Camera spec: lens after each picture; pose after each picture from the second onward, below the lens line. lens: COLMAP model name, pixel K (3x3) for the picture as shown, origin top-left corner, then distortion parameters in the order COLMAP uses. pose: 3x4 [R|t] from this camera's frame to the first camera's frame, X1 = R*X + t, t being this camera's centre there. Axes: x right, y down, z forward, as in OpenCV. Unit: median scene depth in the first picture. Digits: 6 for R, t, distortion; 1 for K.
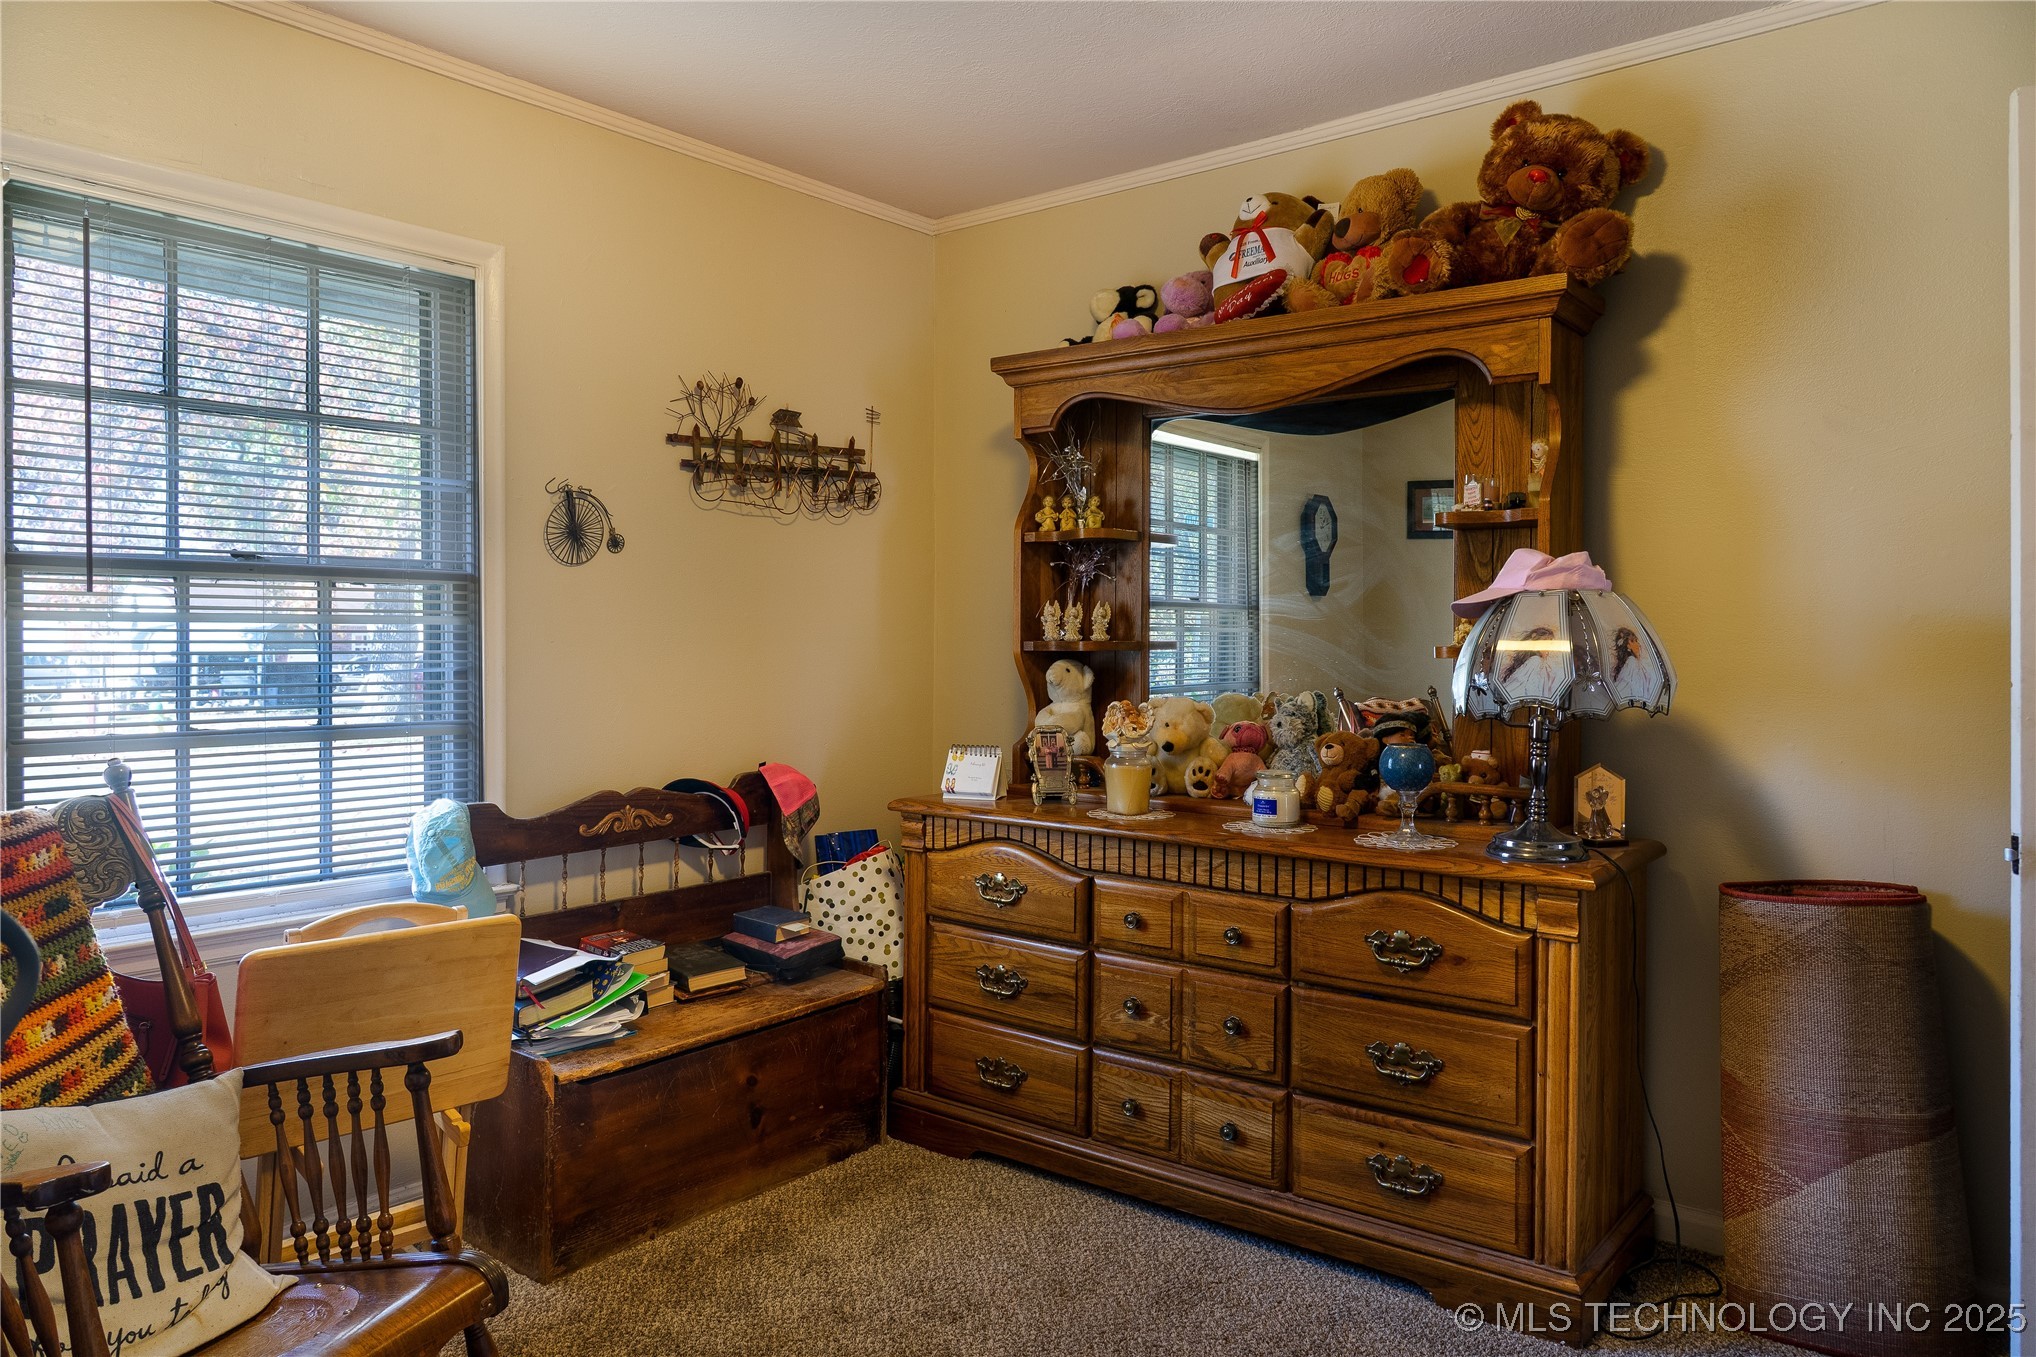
lens RADIAL K [[1425.7, 0, 1019.6], [0, 1425.7, 643.0], [0, 0, 1]] dist [-0.007486, -0.000726]
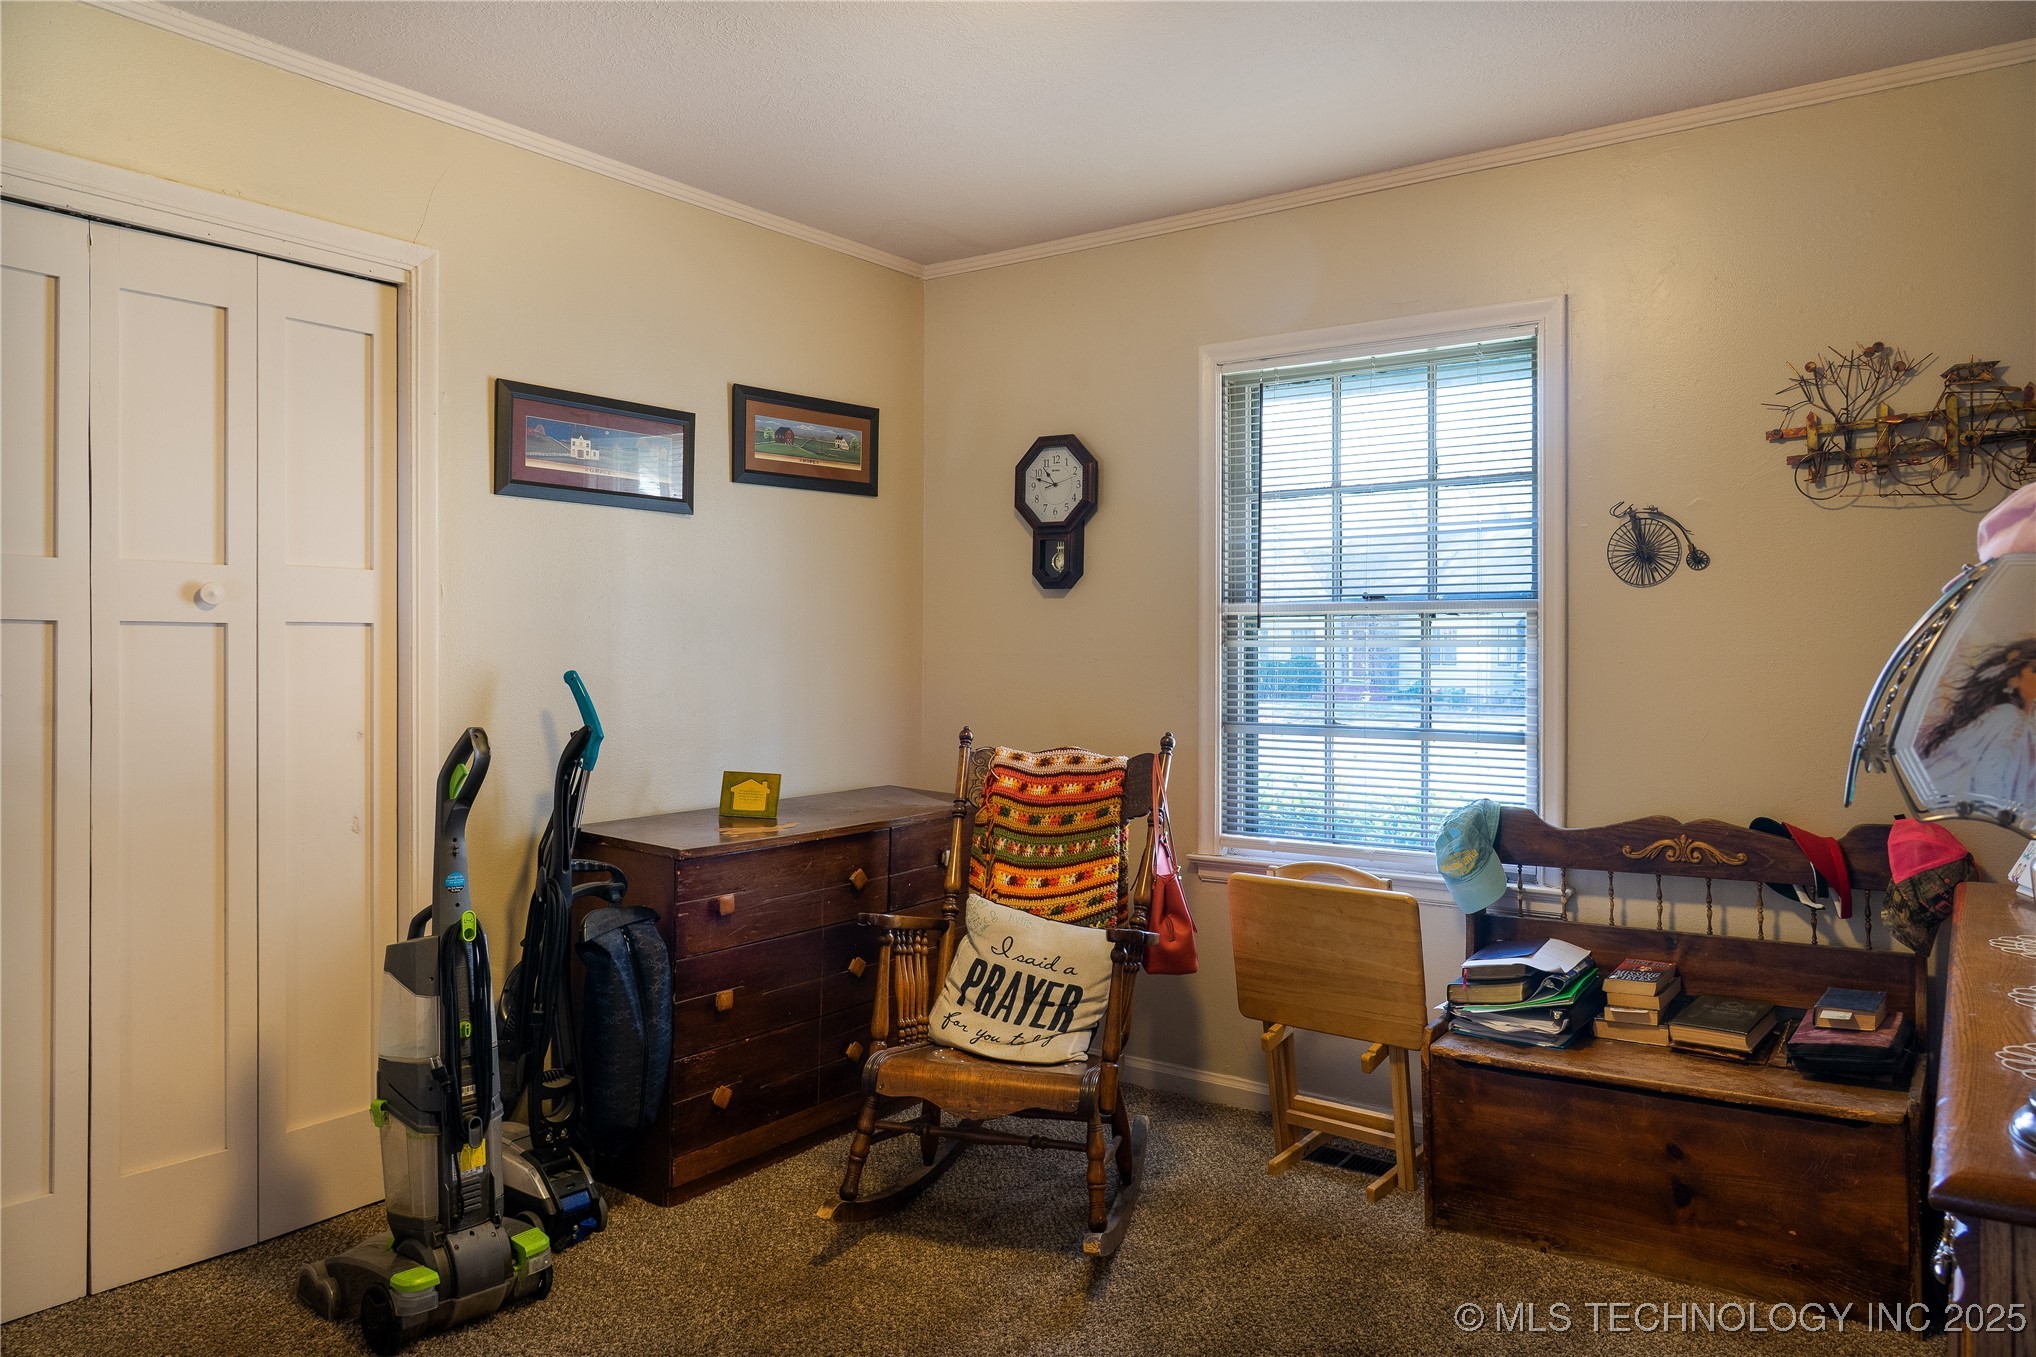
lens RADIAL K [[1425.7, 0, 1019.6], [0, 1425.7, 643.0], [0, 0, 1]] dist [-0.007486, -0.000726]
pose [[0.035906, -0.005828, -0.999338, 0.752574], [-0.004555, 0.999972, -0.005996, -0.007712], [0.999345, 0.004767, 0.035878, 0.594754]]
